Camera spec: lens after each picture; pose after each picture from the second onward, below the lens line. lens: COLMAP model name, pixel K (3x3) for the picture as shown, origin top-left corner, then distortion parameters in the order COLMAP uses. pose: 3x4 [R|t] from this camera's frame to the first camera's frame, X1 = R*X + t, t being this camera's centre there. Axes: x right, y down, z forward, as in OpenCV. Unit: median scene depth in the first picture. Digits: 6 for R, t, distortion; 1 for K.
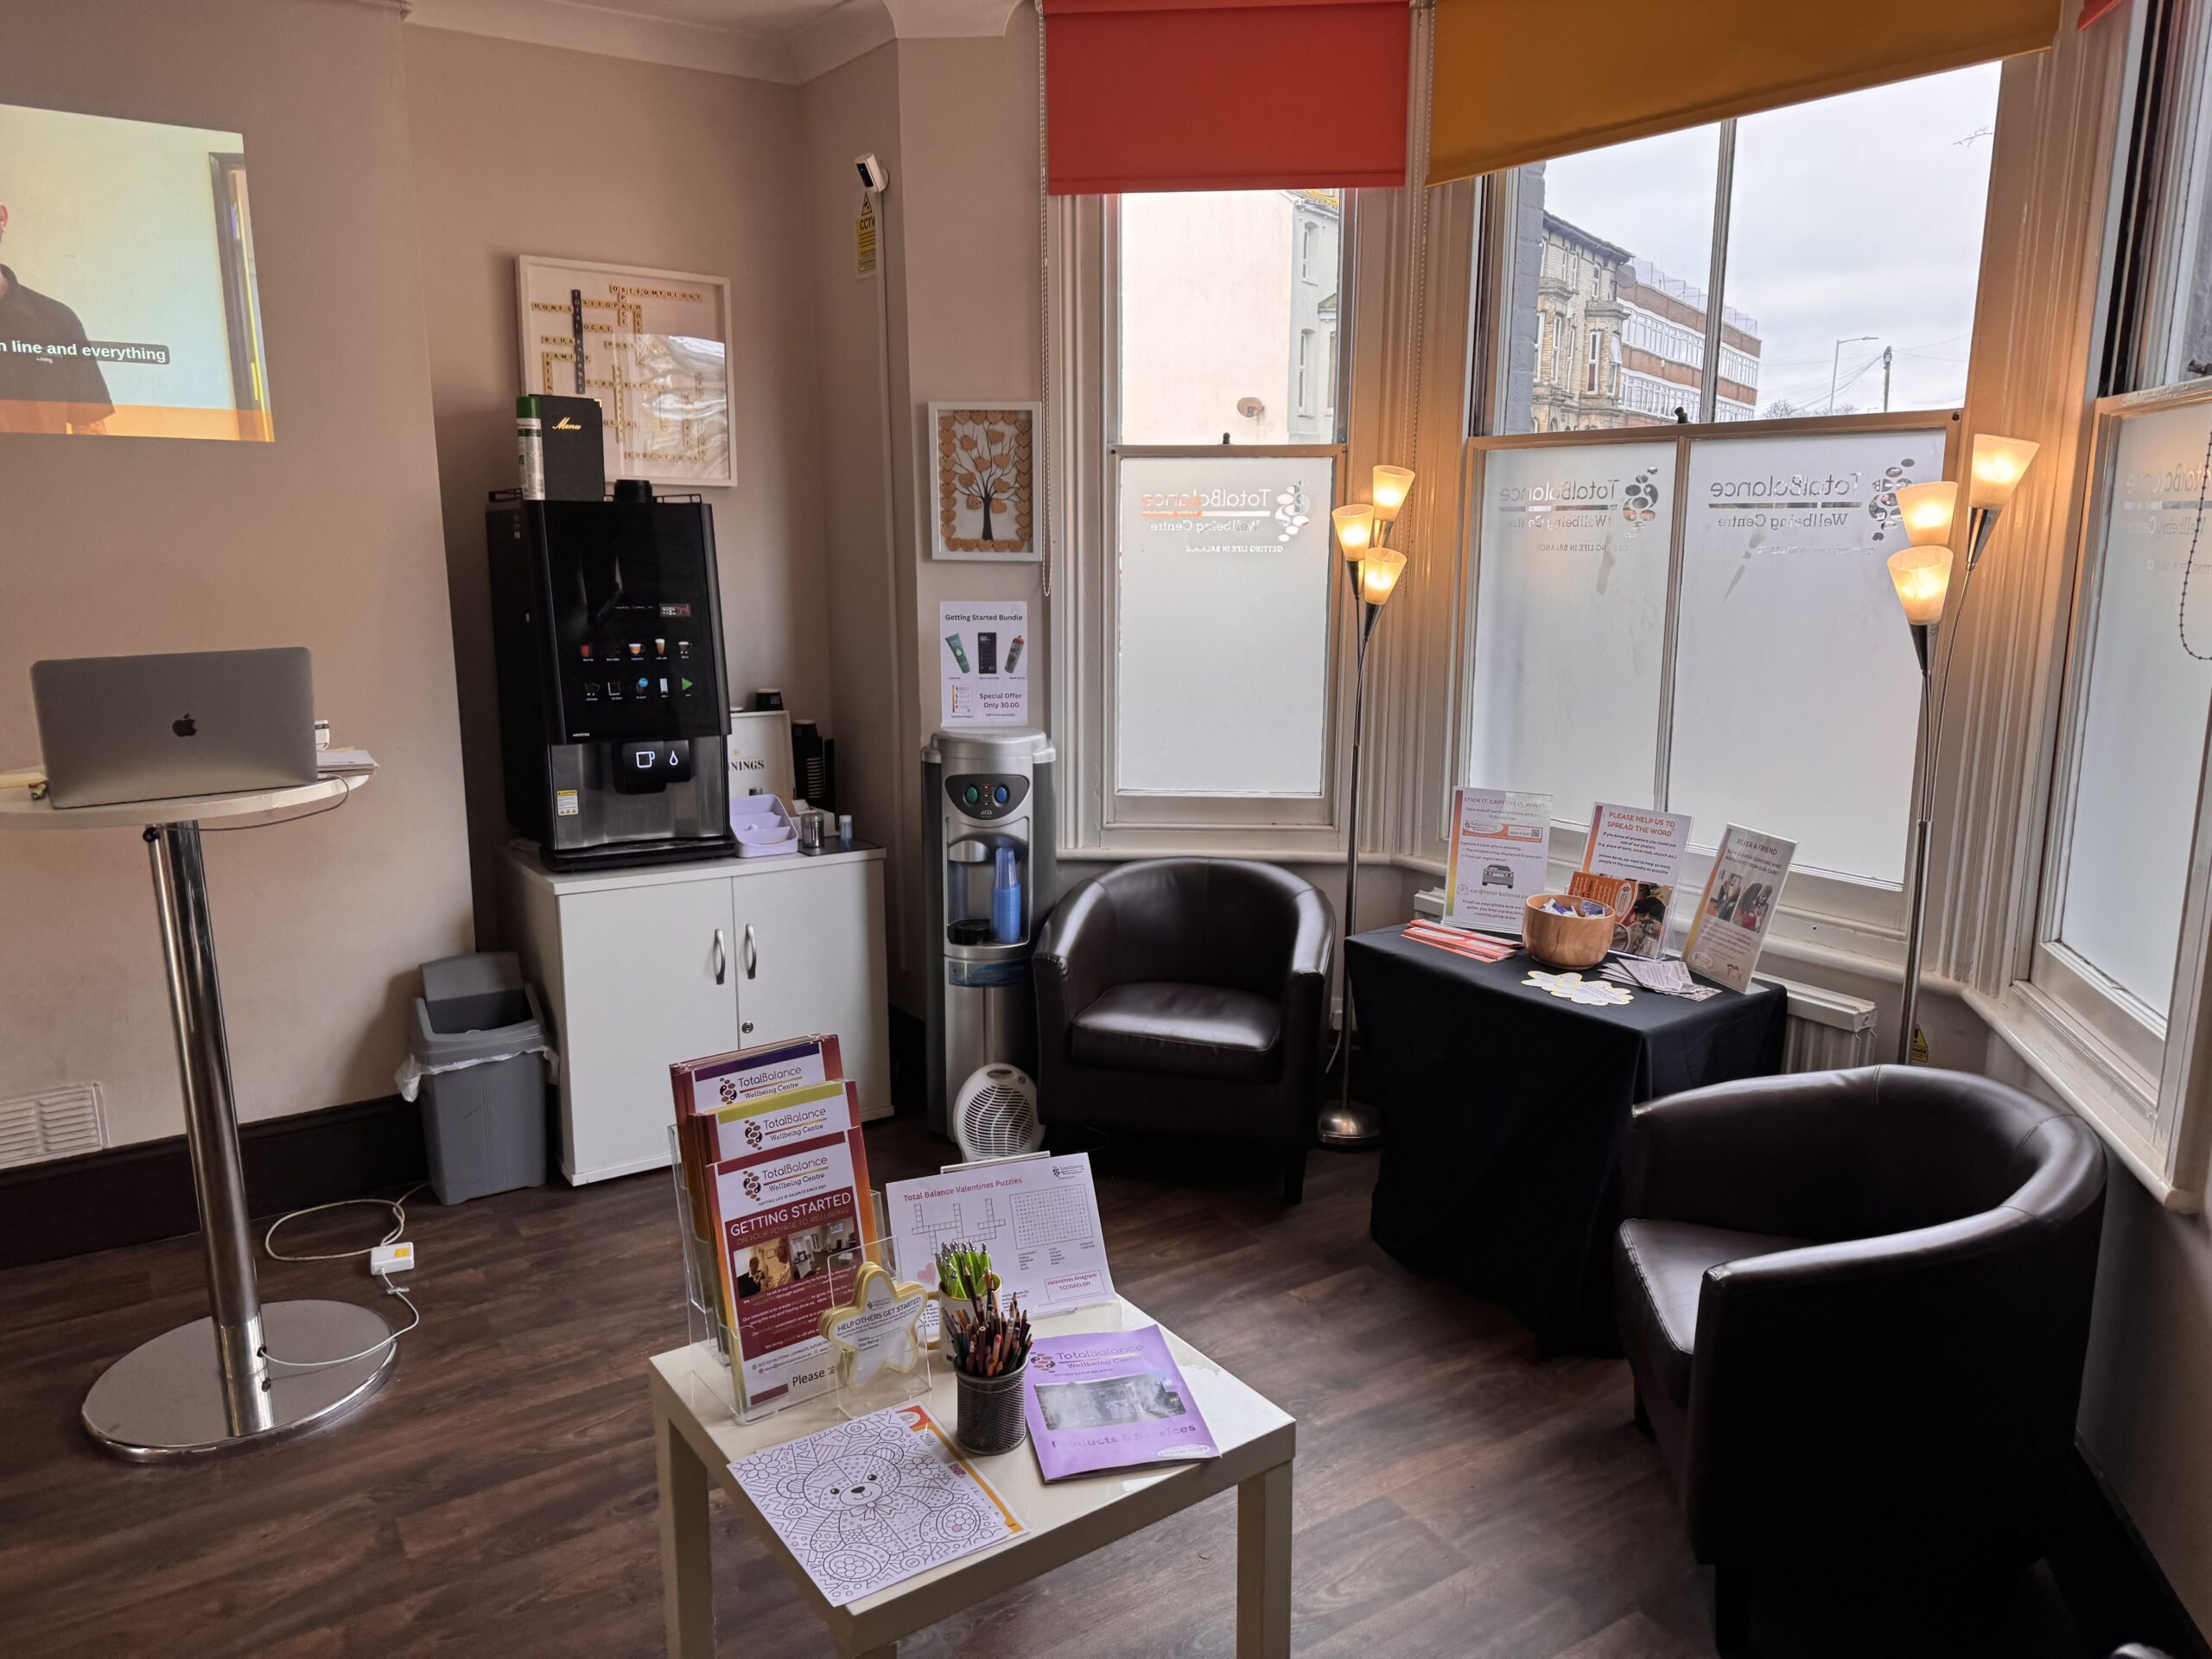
lens RADIAL K [[1545.1, 0, 1102.1], [0, 1545.1, 846.4], [0, 0, 1]] dist [0.015729, -0.021337]
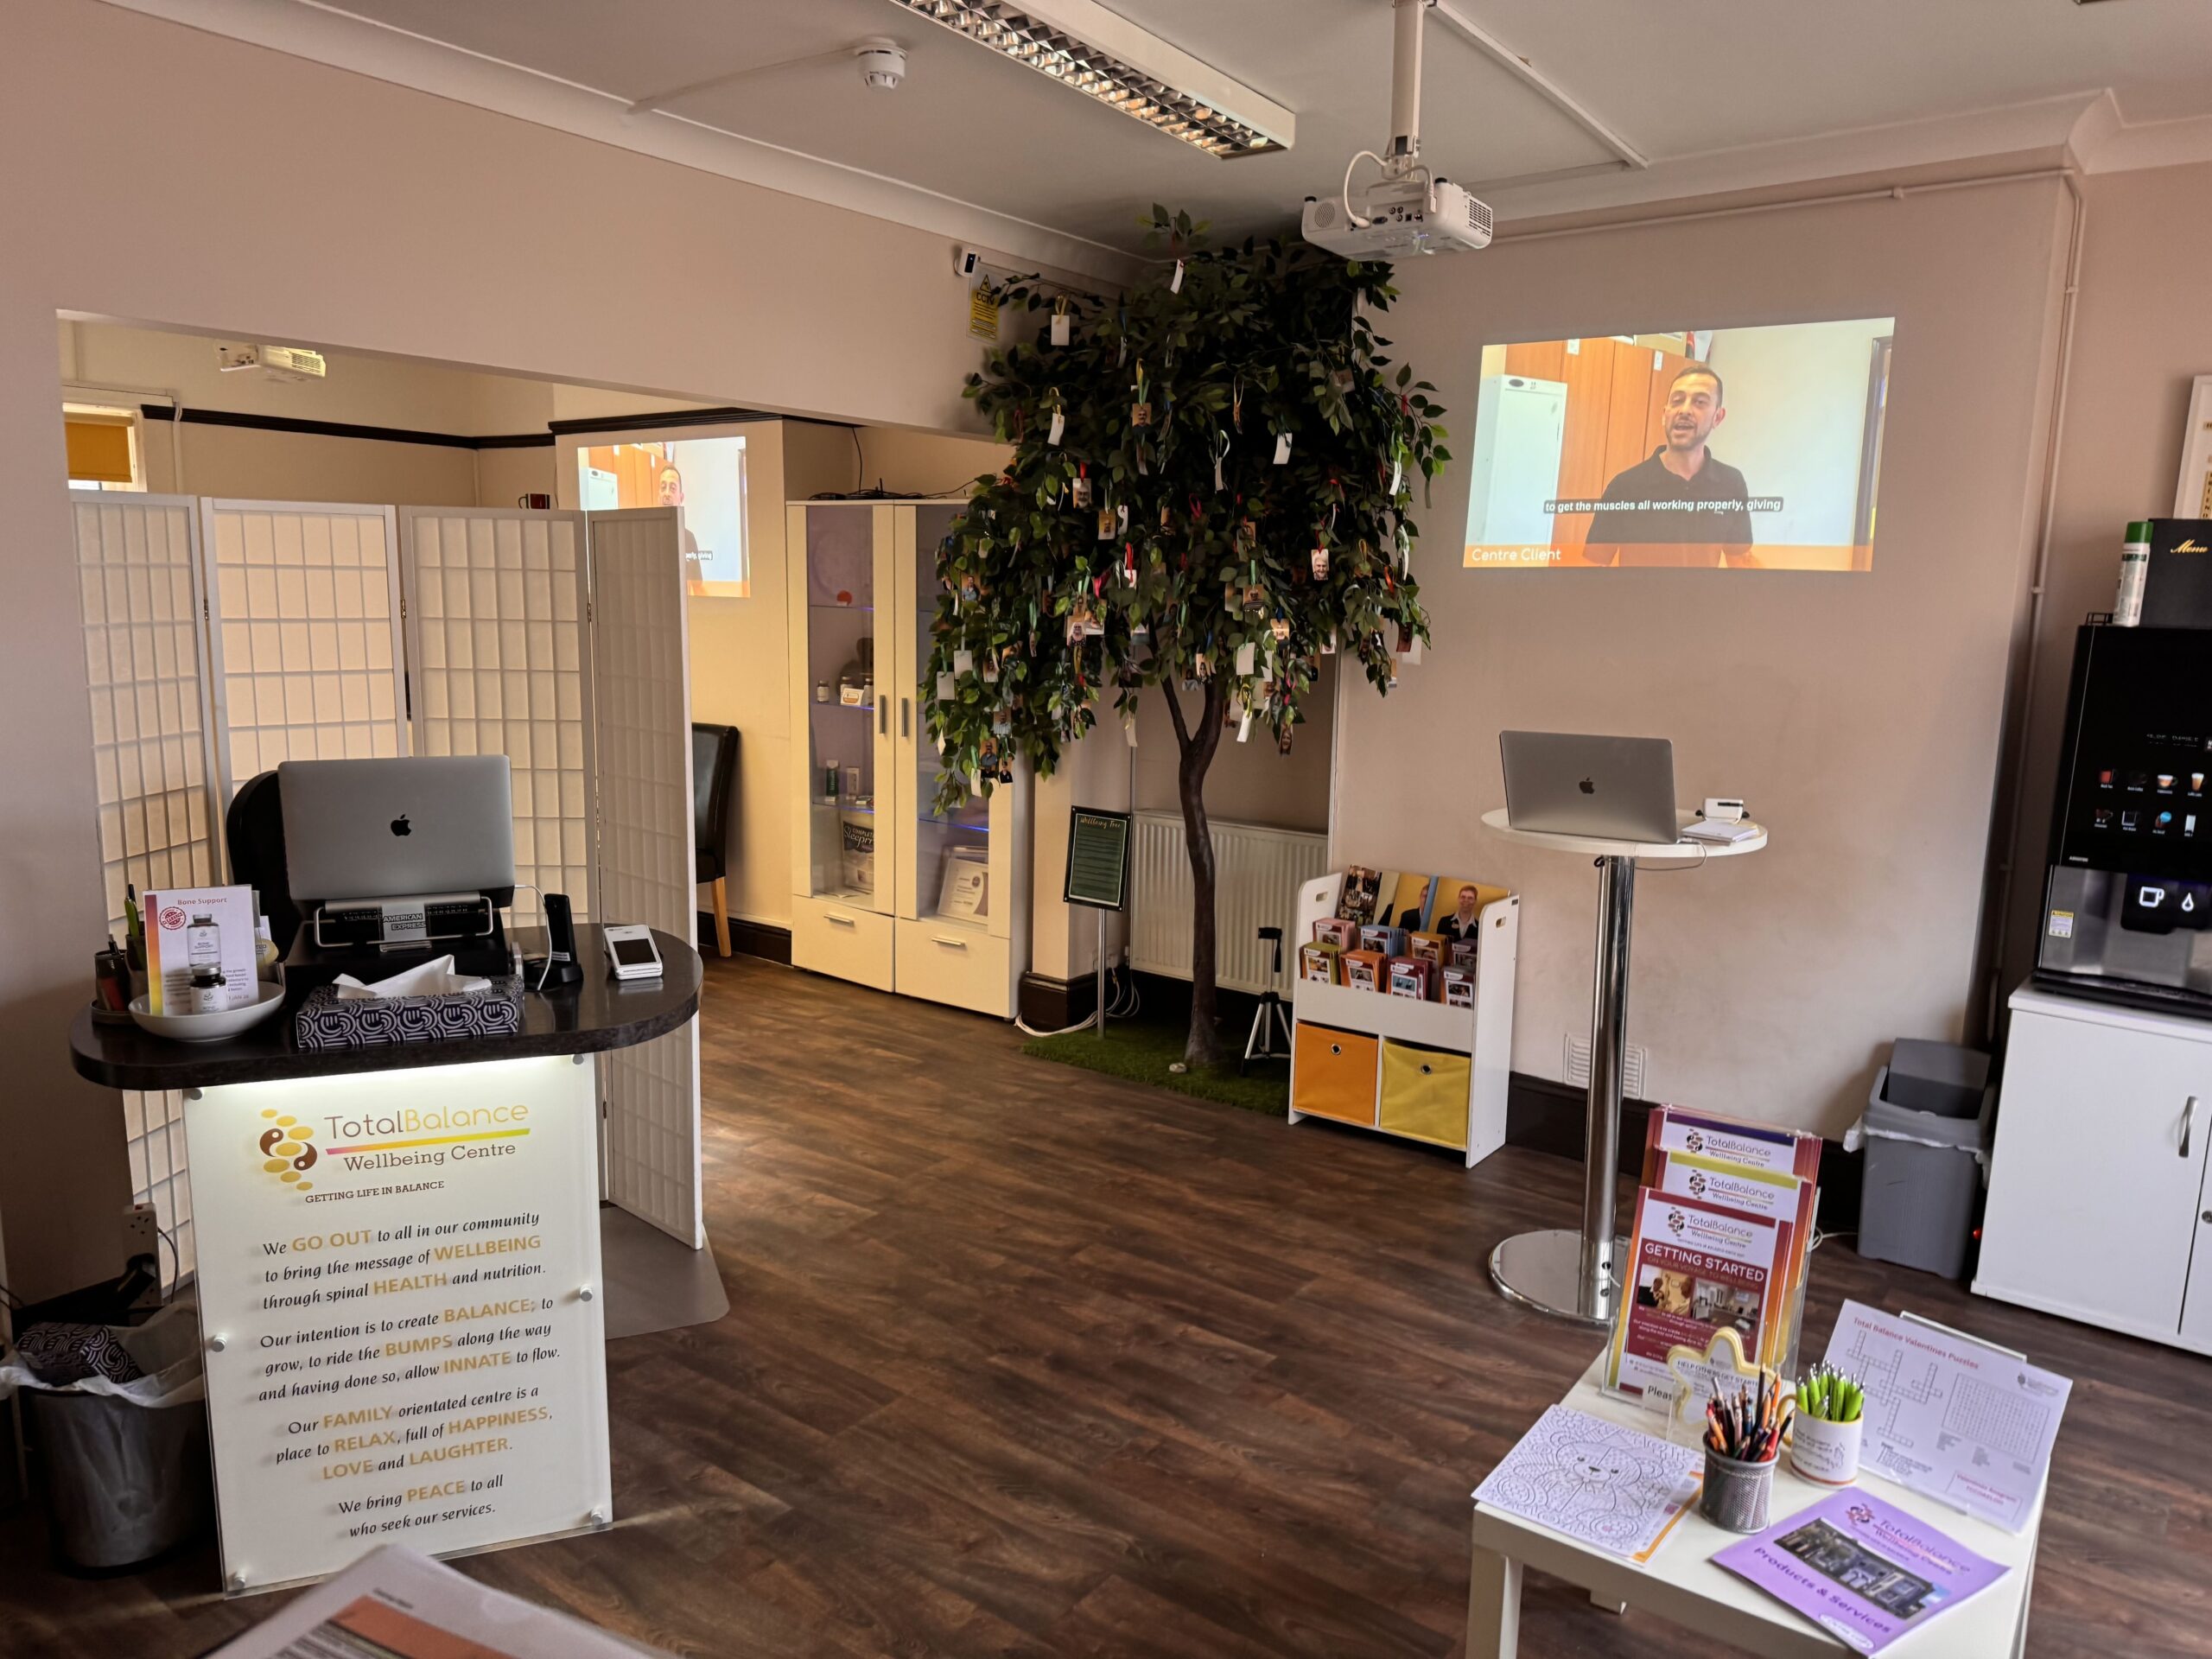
lens RADIAL K [[1545.1, 0, 1104.1], [0, 1545.1, 824.6], [0, 0, 1]] dist [0.015729, -0.021337]
pose [[0.323116, 0.153474, -0.933832, 0.438071], [-0.210812, 0.973641, 0.087074, -0.054990], [0.922580, 0.168728, 0.346953, 0.085947]]
